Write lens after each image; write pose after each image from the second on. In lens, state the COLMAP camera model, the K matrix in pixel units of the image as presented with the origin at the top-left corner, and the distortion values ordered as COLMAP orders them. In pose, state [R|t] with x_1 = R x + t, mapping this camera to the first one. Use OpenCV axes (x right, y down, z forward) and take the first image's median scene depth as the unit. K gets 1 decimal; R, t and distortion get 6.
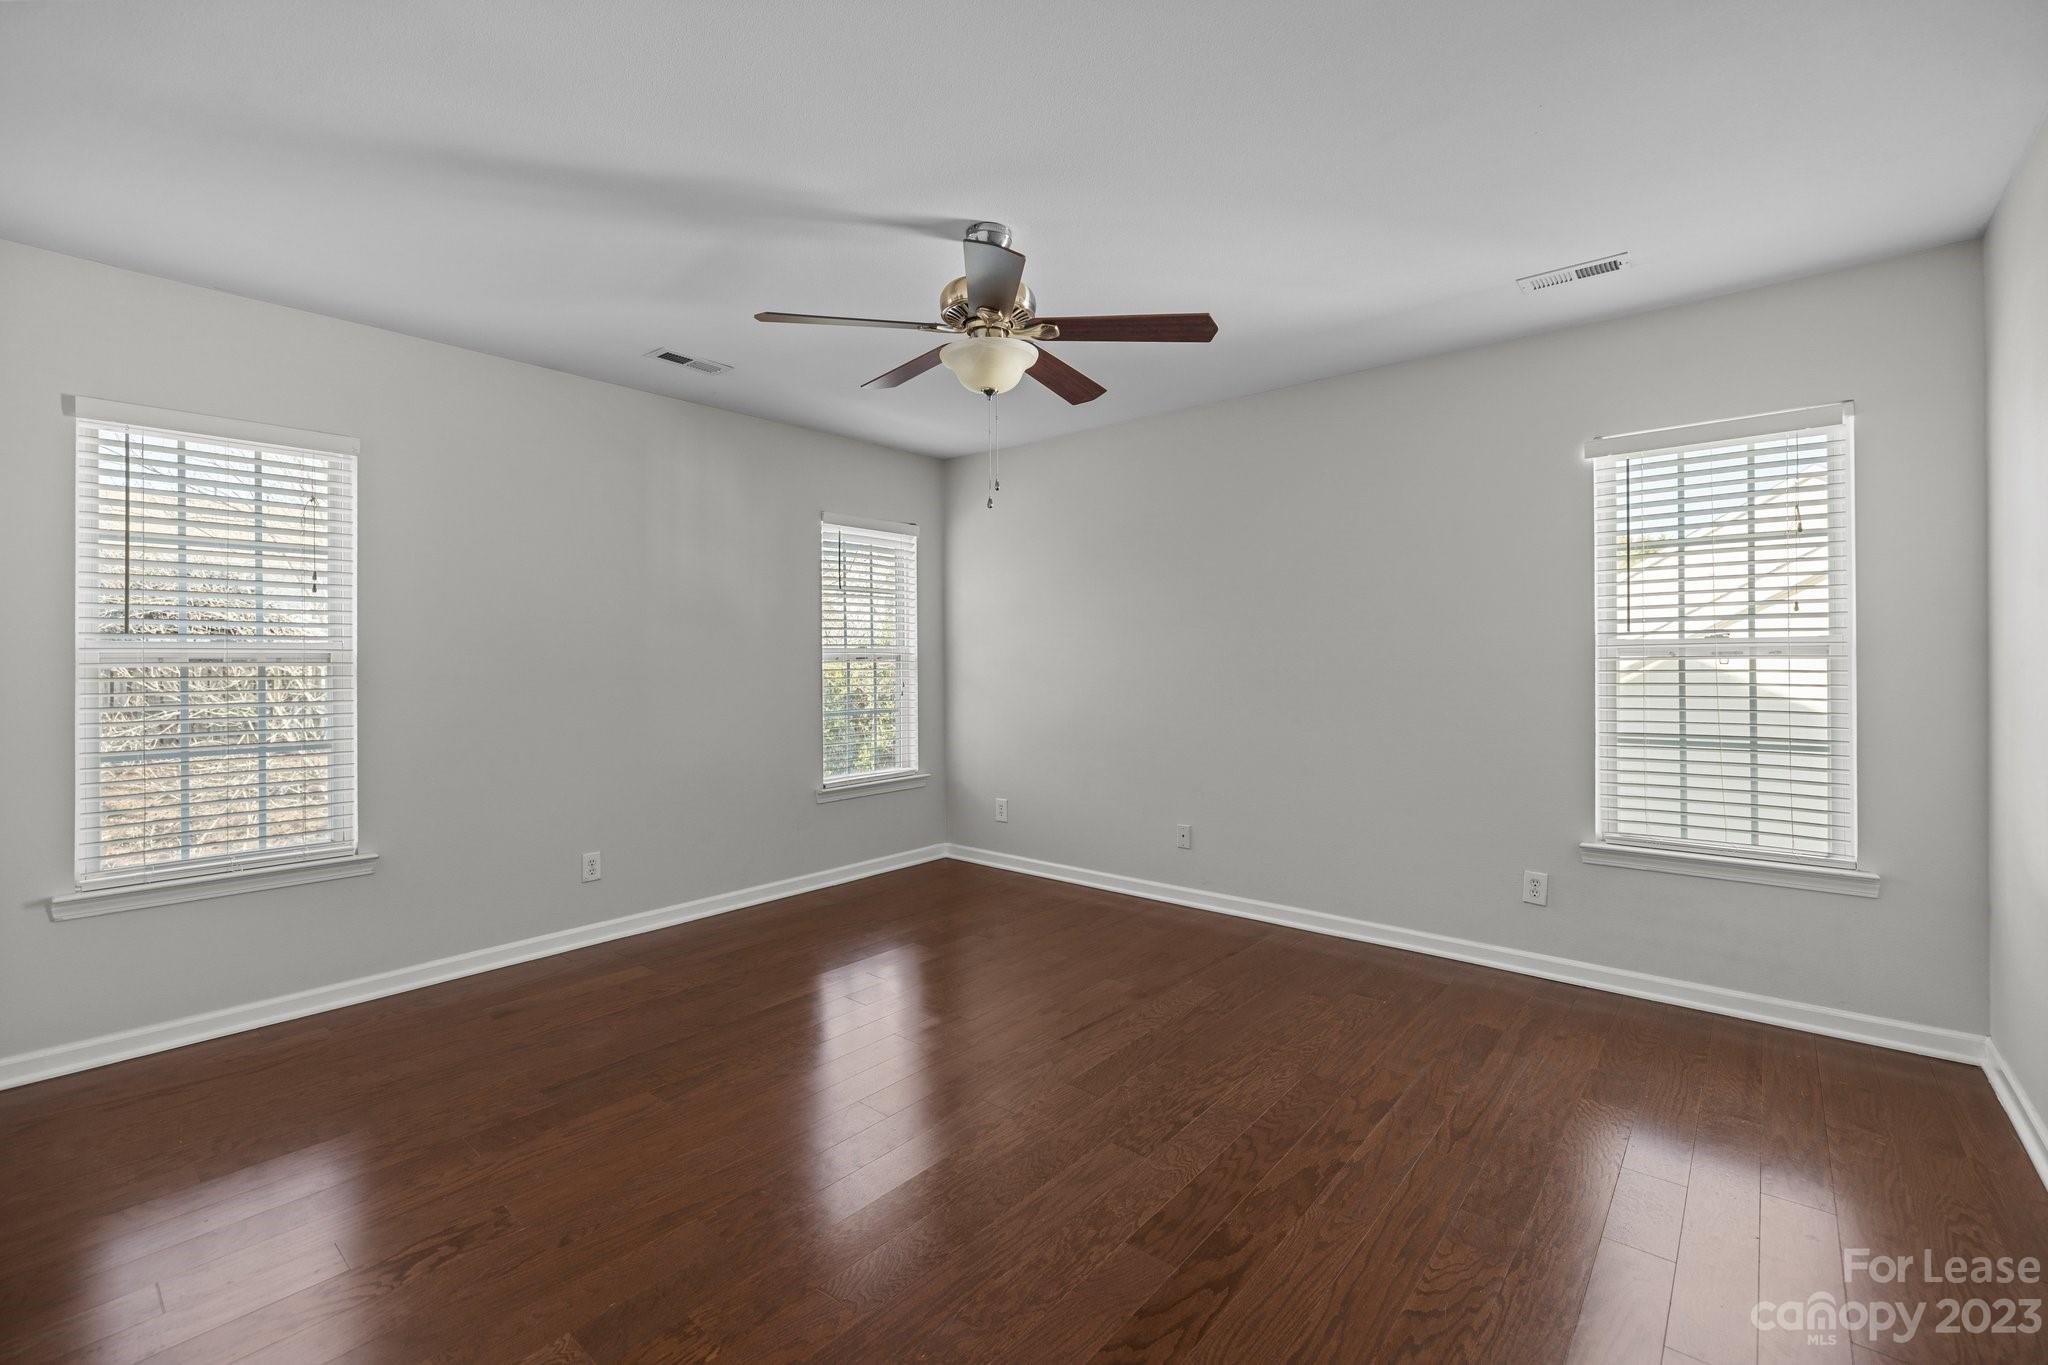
lens RADIAL K [[870.7, 0, 1024.0], [0, 870.7, 682.5], [0, 0, 1]] dist [0.001673, 0.000495]
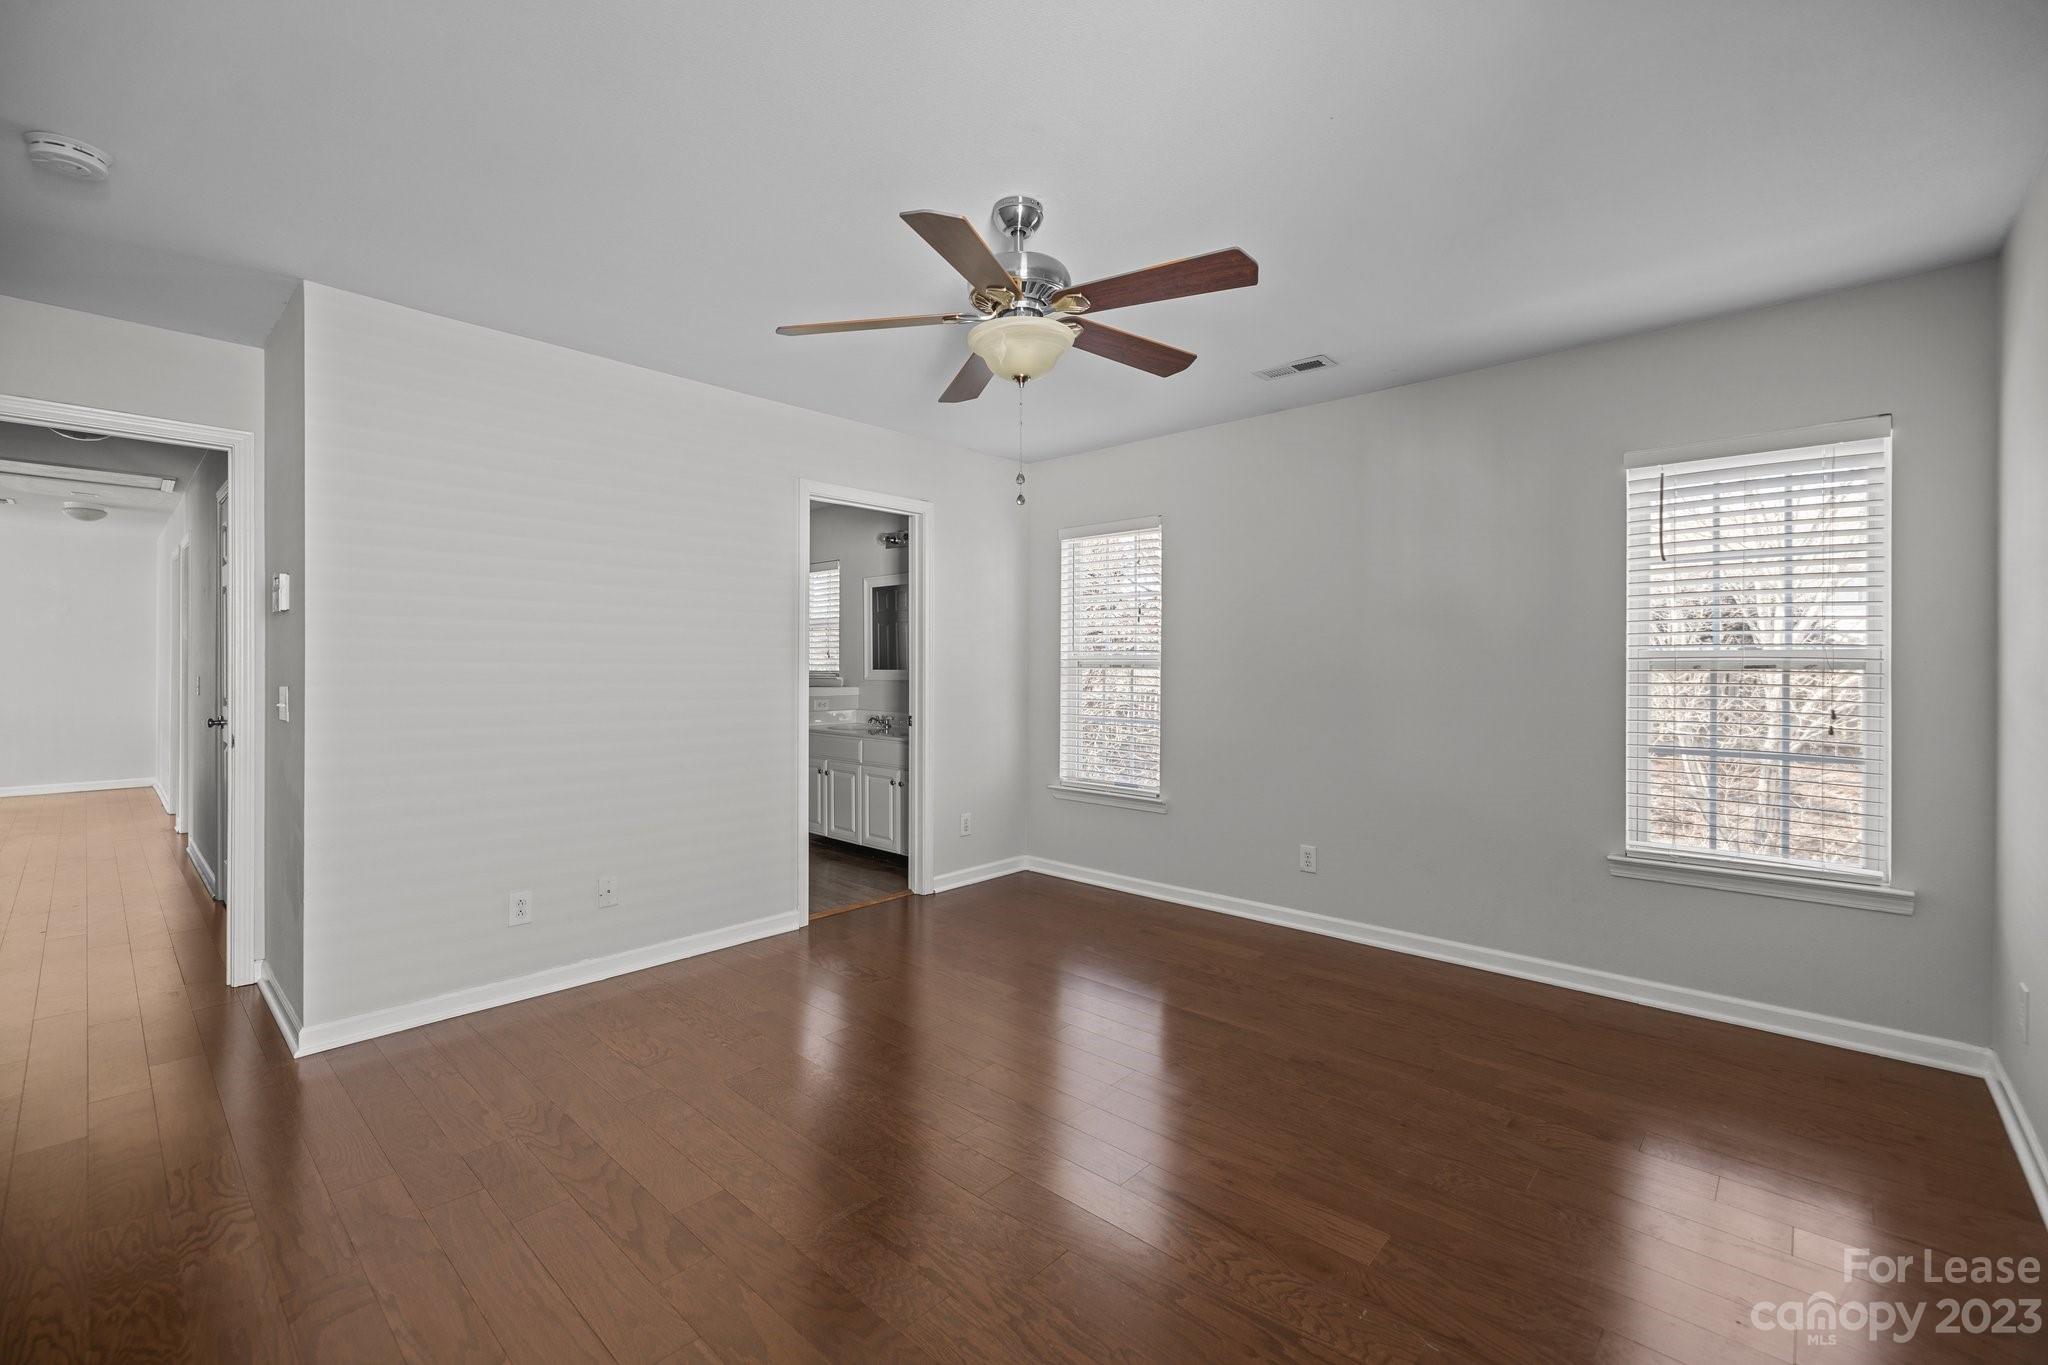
lens RADIAL K [[870.7, 0, 1024.0], [0, 870.7, 682.5], [0, 0, 1]] dist [0.001673, 0.000495]
pose [[-0.040697, 0.022400, -0.998920, 0.679950], [-0.032239, 0.999199, 0.023719, -0.023006], [0.998651, 0.033169, -0.039942, 0.799952]]
